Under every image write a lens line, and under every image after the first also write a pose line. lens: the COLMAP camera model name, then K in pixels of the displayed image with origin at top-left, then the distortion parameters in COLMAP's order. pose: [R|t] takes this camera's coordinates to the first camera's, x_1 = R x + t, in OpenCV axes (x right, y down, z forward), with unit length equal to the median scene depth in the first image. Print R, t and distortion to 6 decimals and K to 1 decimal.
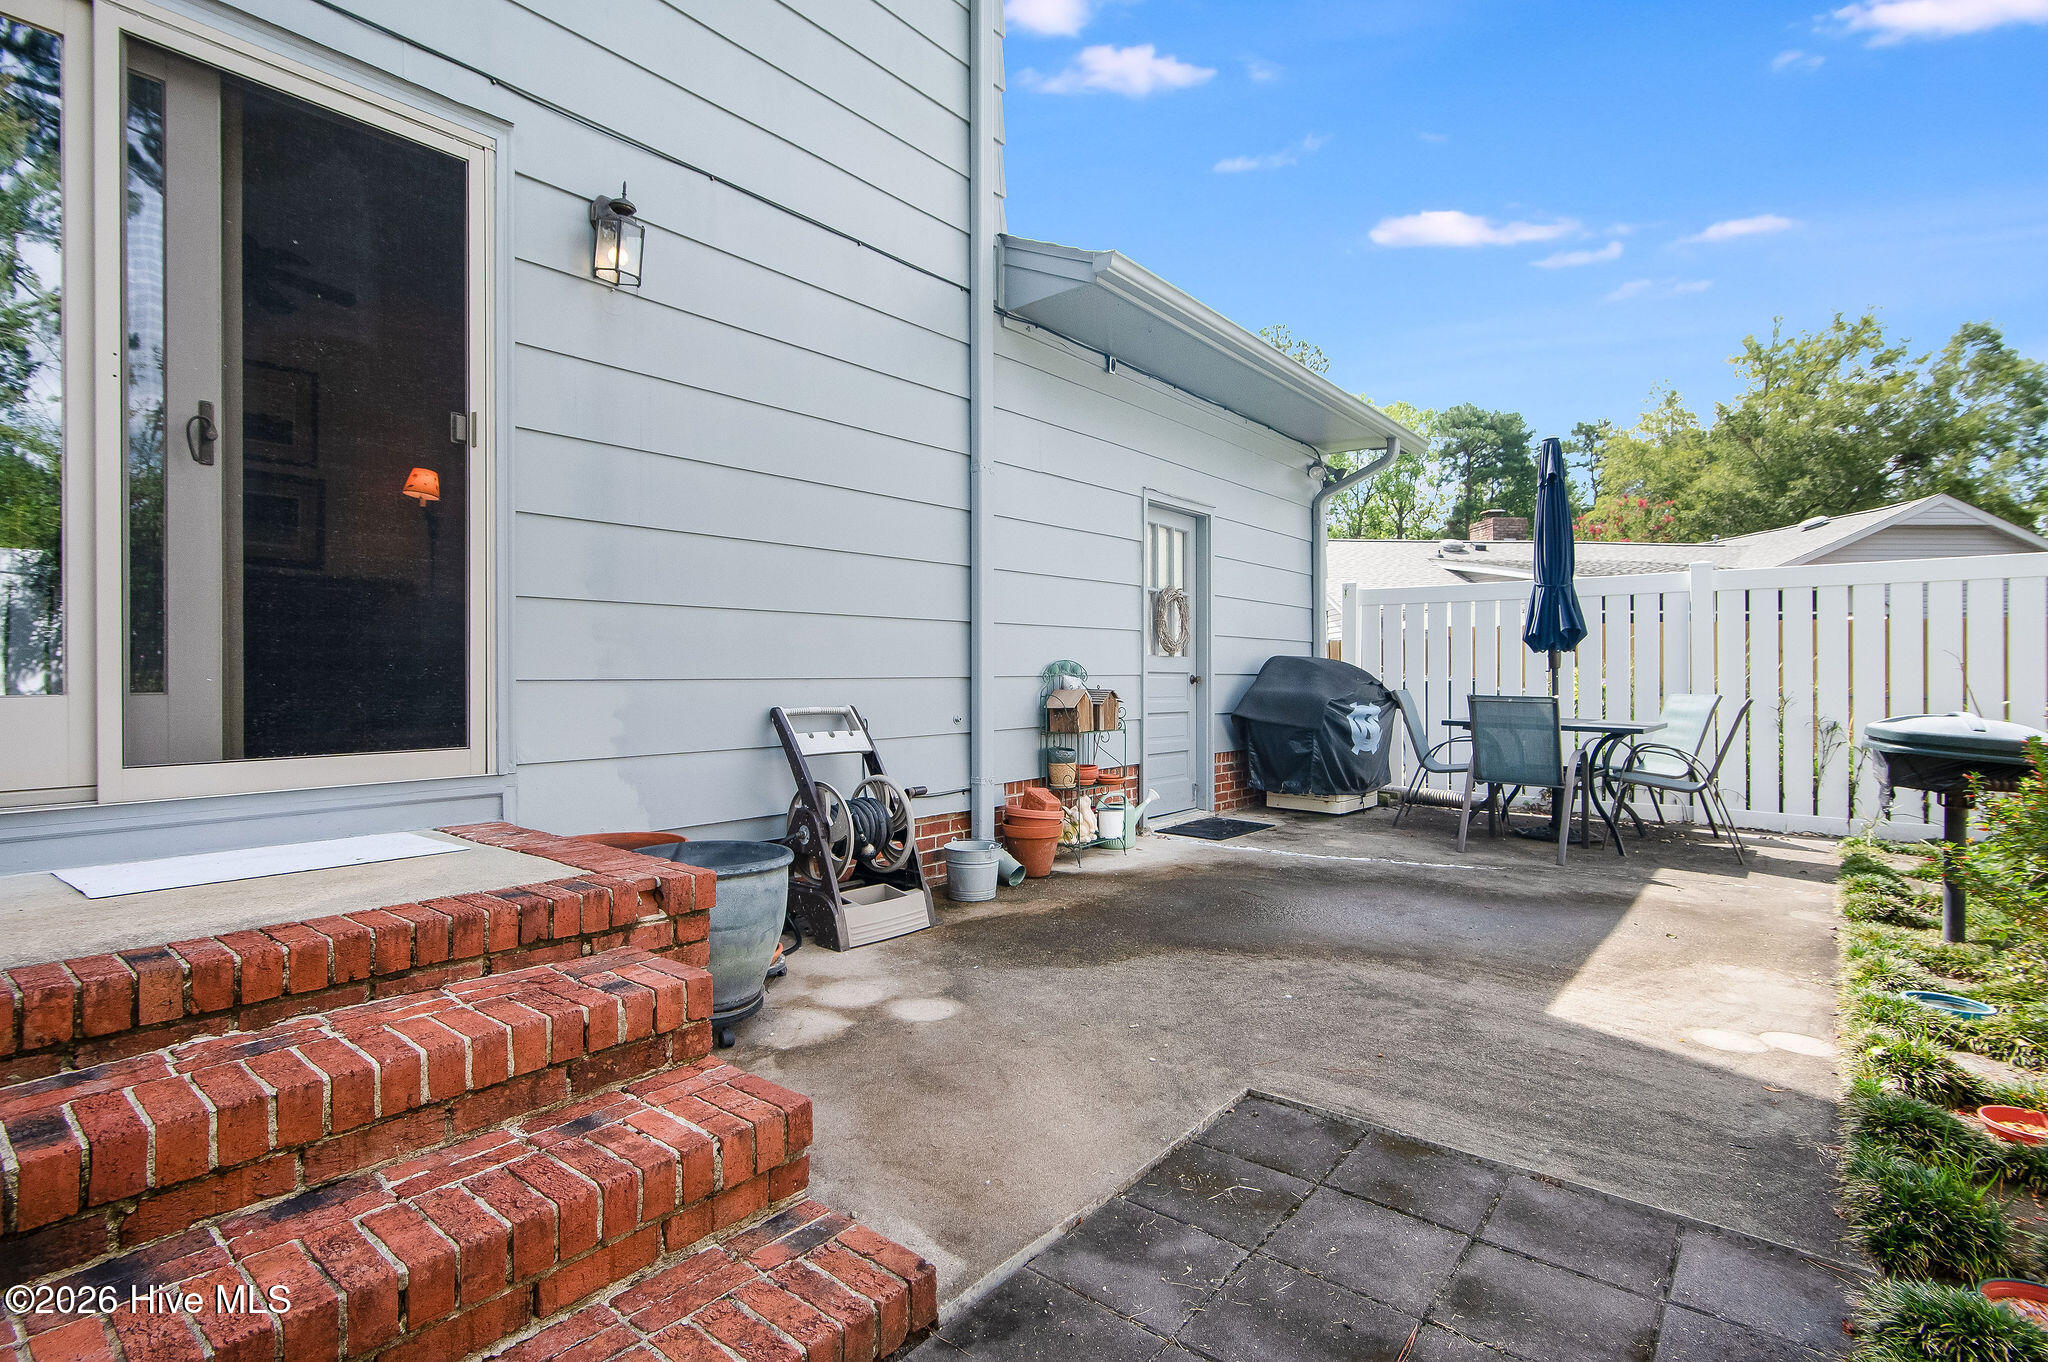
lens RADIAL K [[999.3, 0, 1030.4], [0, 999.3, 677.9], [0, 0, 1]] dist [-0.022746, -0.000713]
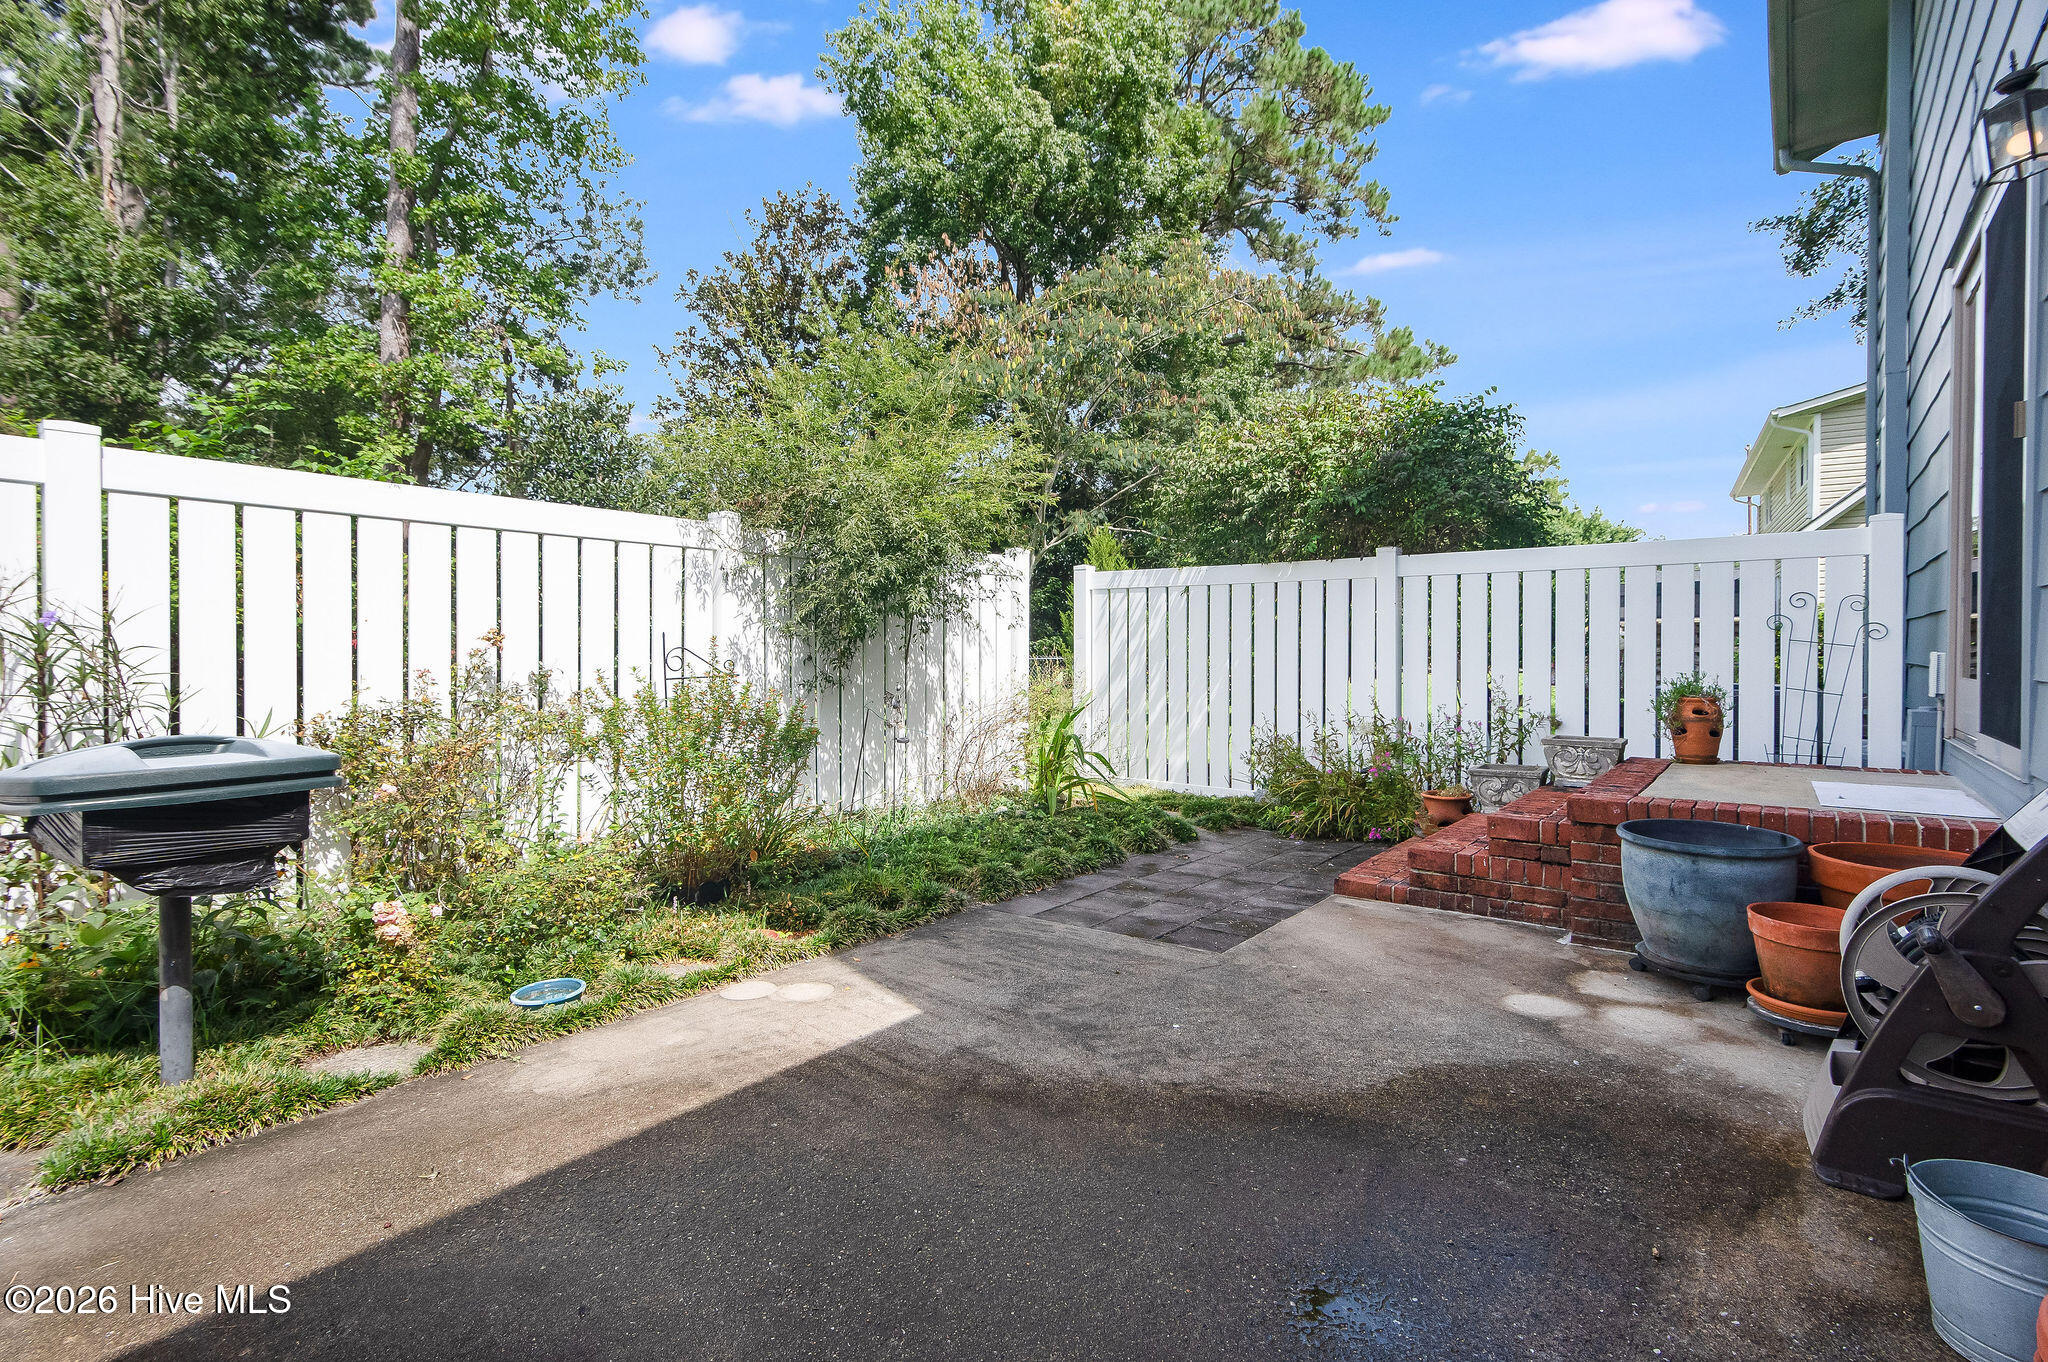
lens RADIAL K [[999.3, 0, 1030.4], [0, 999.3, 677.9], [0, 0, 1]] dist [-0.022746, -0.000713]
pose [[-0.999798, 0.004848, -0.019495, 0.417980], [0.004238, 0.999504, 0.031208, -0.030928], [0.019637, 0.031120, -0.999323, 1.942333]]
